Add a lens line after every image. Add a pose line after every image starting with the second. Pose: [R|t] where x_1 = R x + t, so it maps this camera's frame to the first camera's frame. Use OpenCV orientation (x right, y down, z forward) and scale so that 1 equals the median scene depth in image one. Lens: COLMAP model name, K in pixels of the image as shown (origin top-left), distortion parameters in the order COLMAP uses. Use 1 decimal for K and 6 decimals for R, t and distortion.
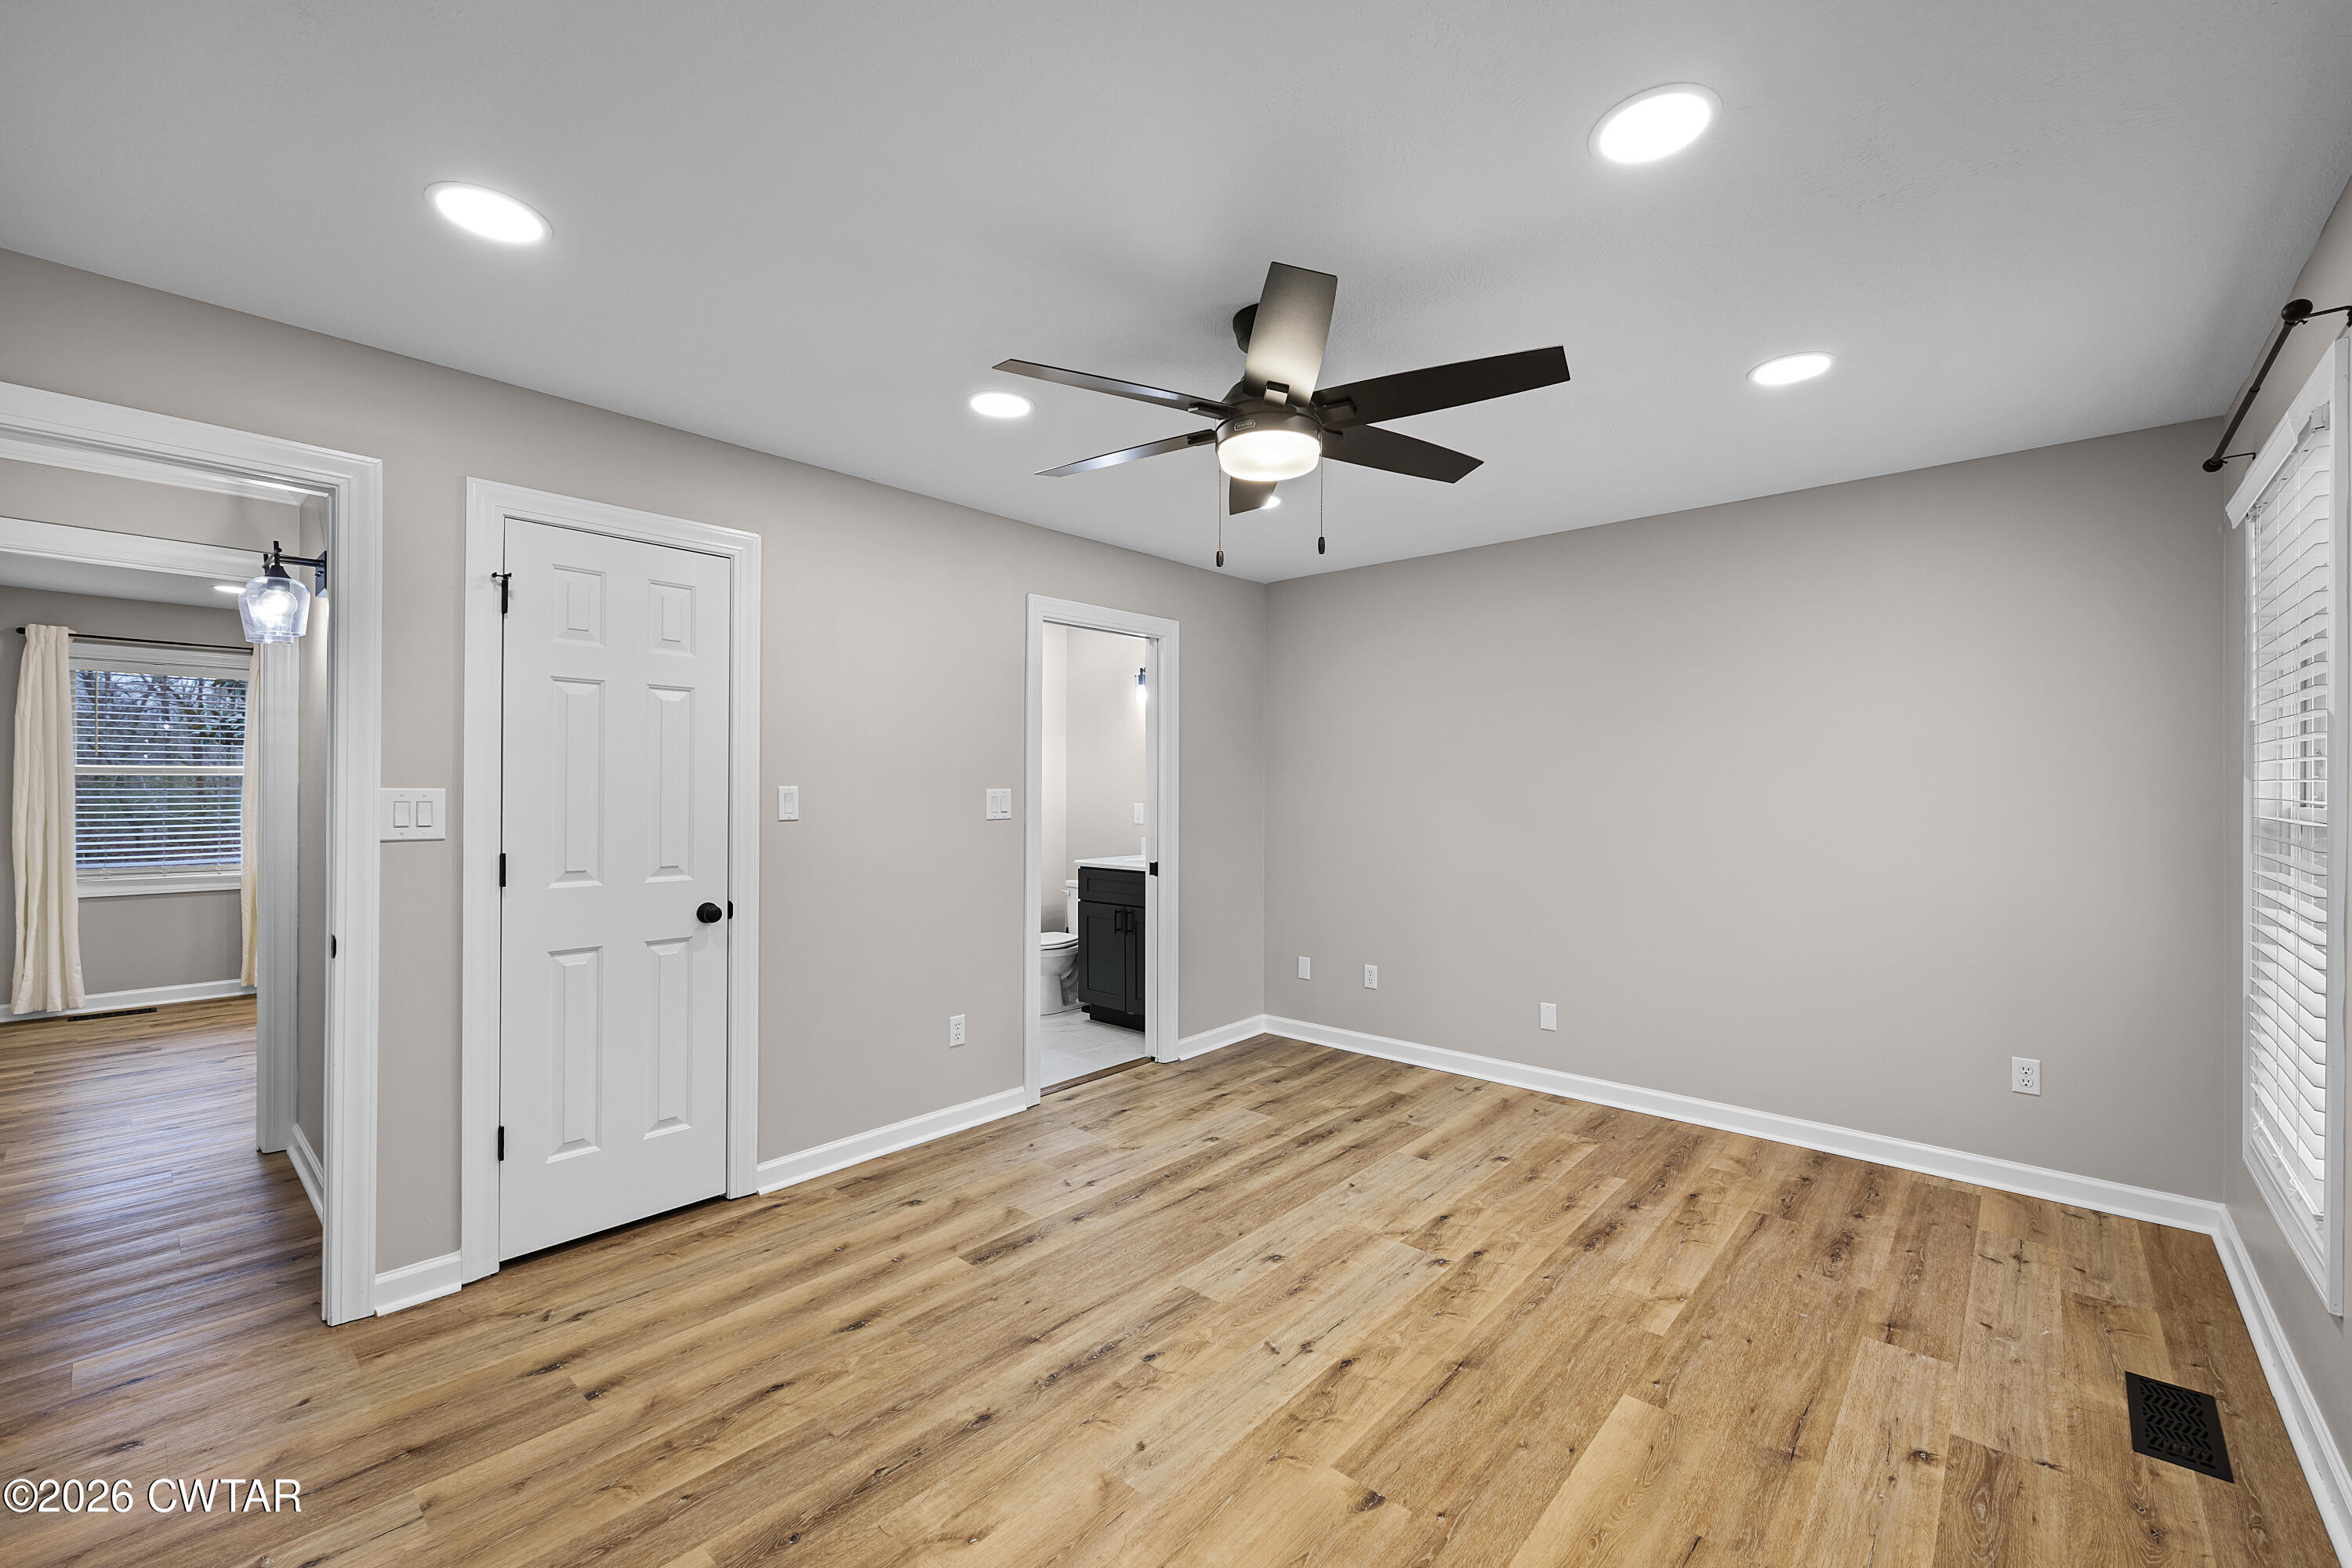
lens RADIAL K [[955.7, 0, 1189.1], [0, 955.7, 791.7], [0, 0, 1]] dist [0.001131, 0.000672]
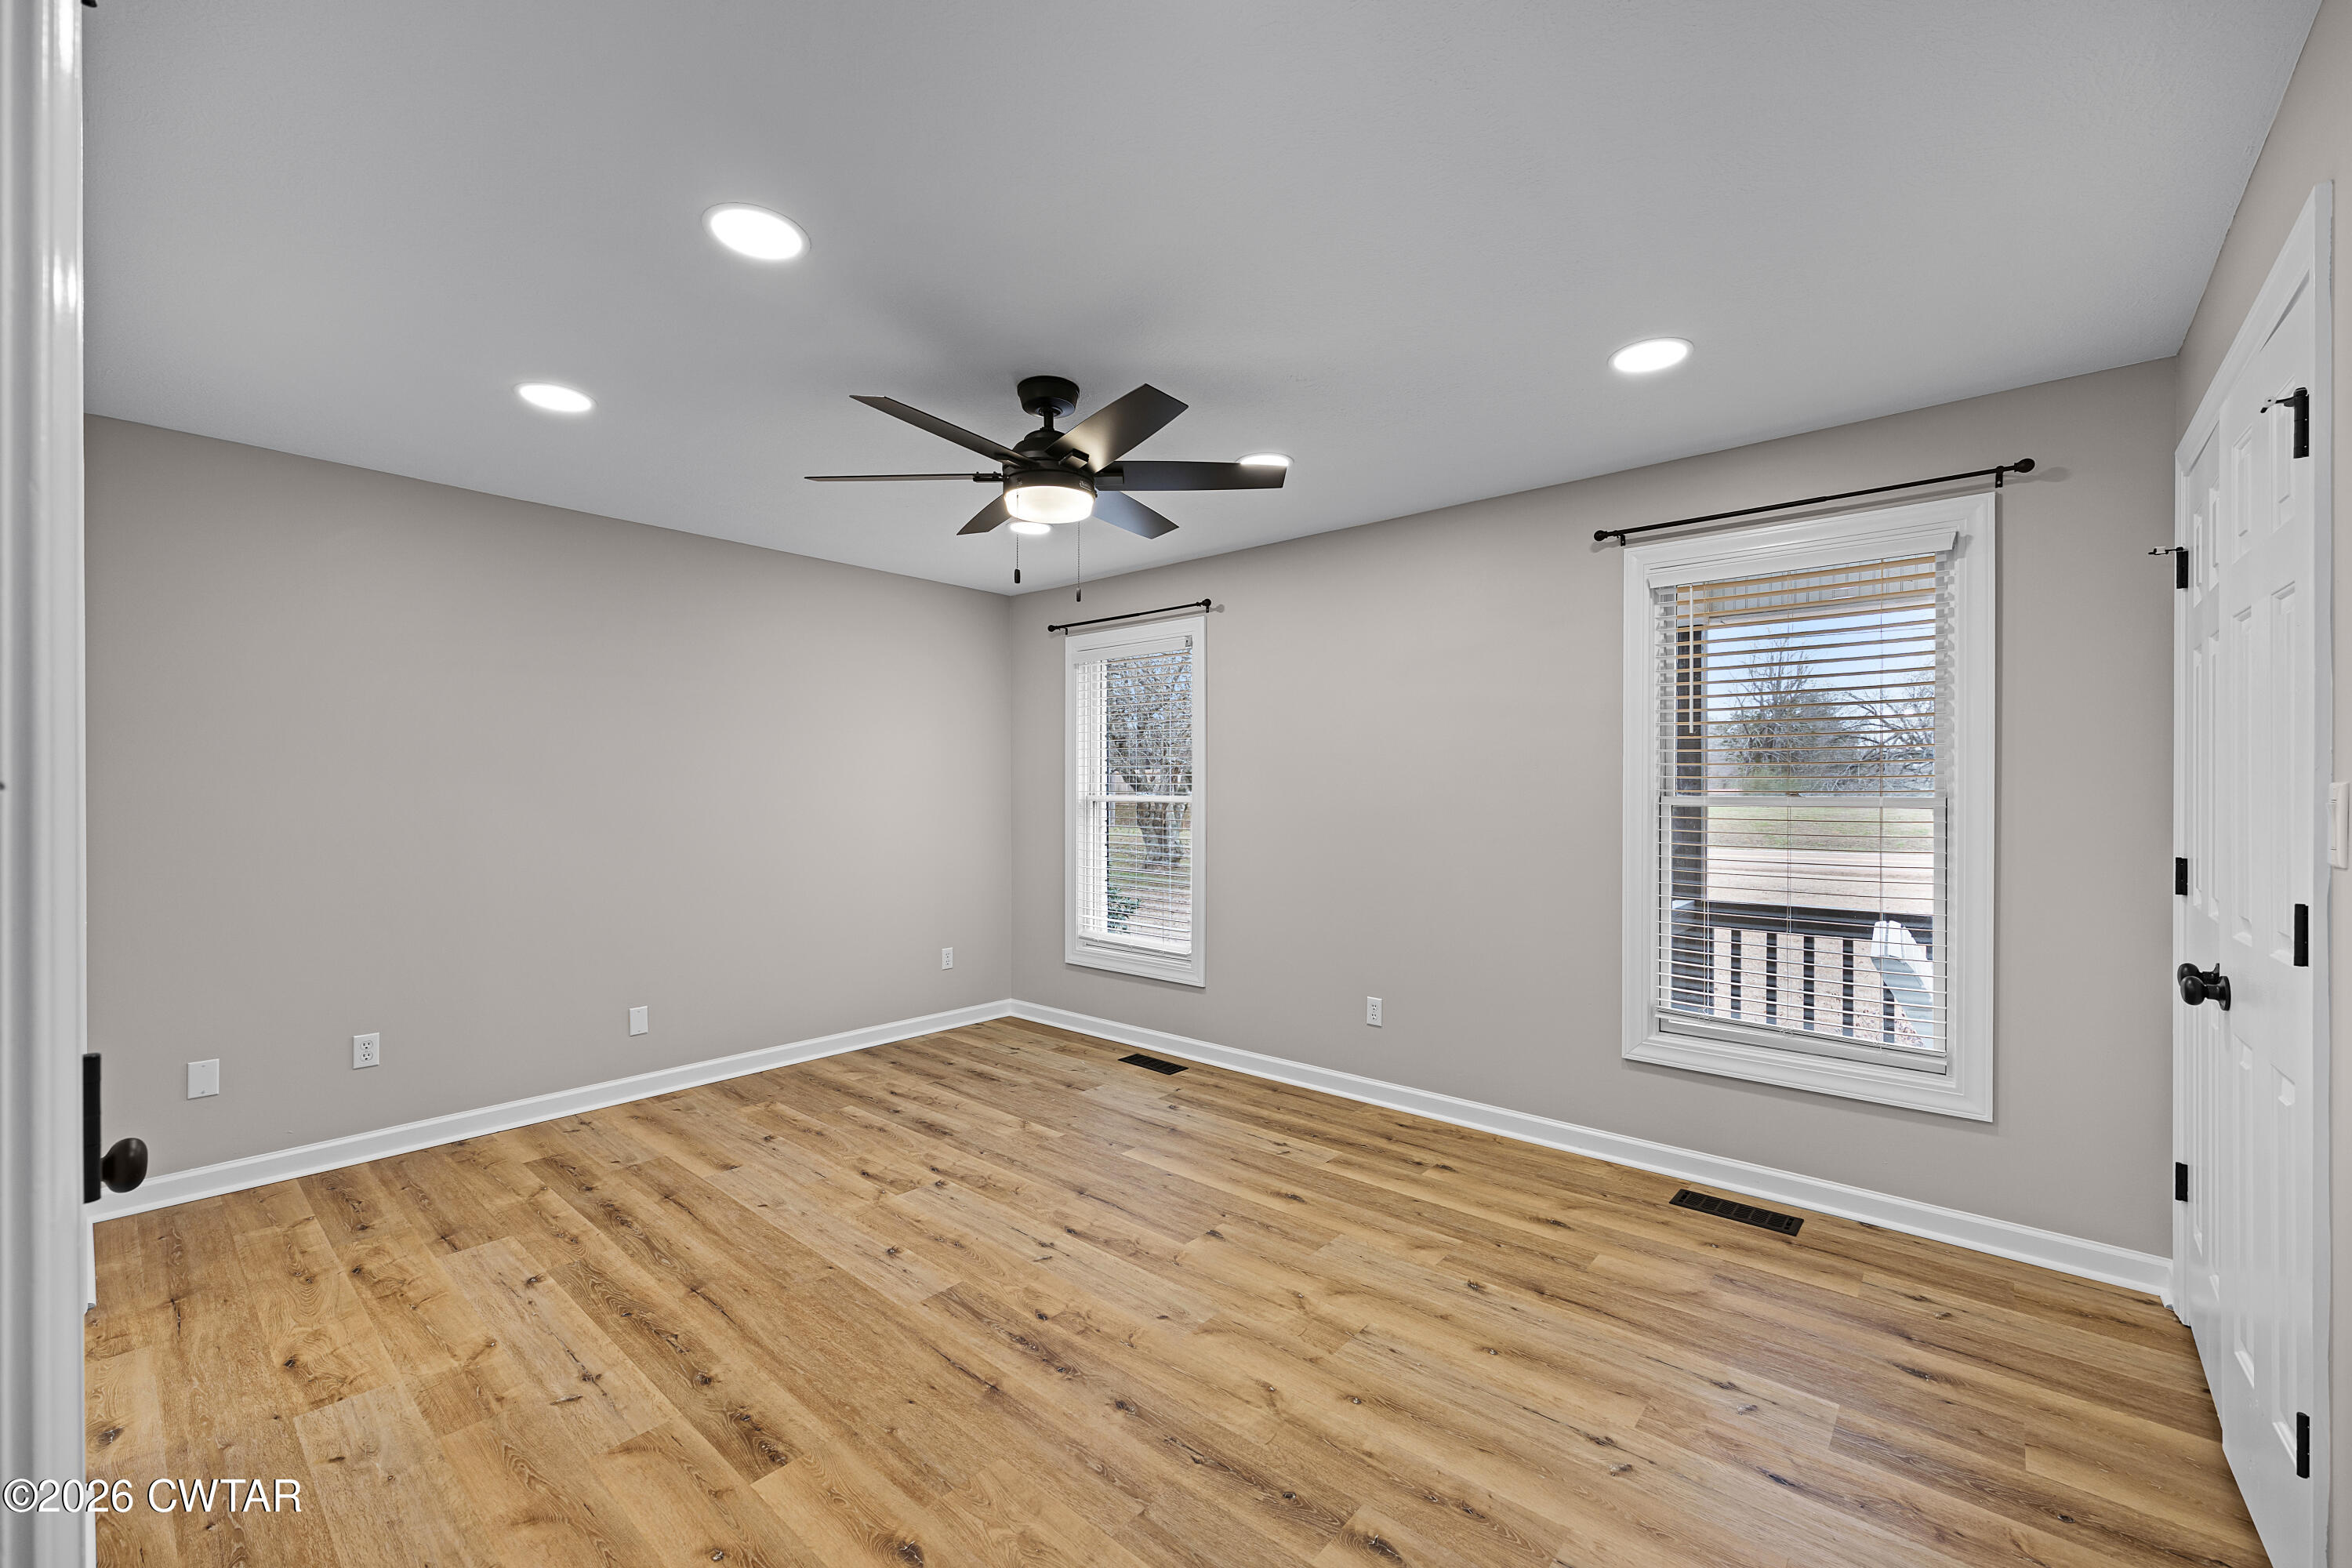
lens RADIAL K [[955.7, 0, 1170.0], [0, 955.7, 789.3], [0, 0, 1]] dist [0.001131, 0.000672]
pose [[-0.012047, 0.000071, 0.999927, -0.829143], [0.000823, 1.000000, -0.000061, -0.000048], [-0.999927, 0.000822, -0.012047, 0.646108]]
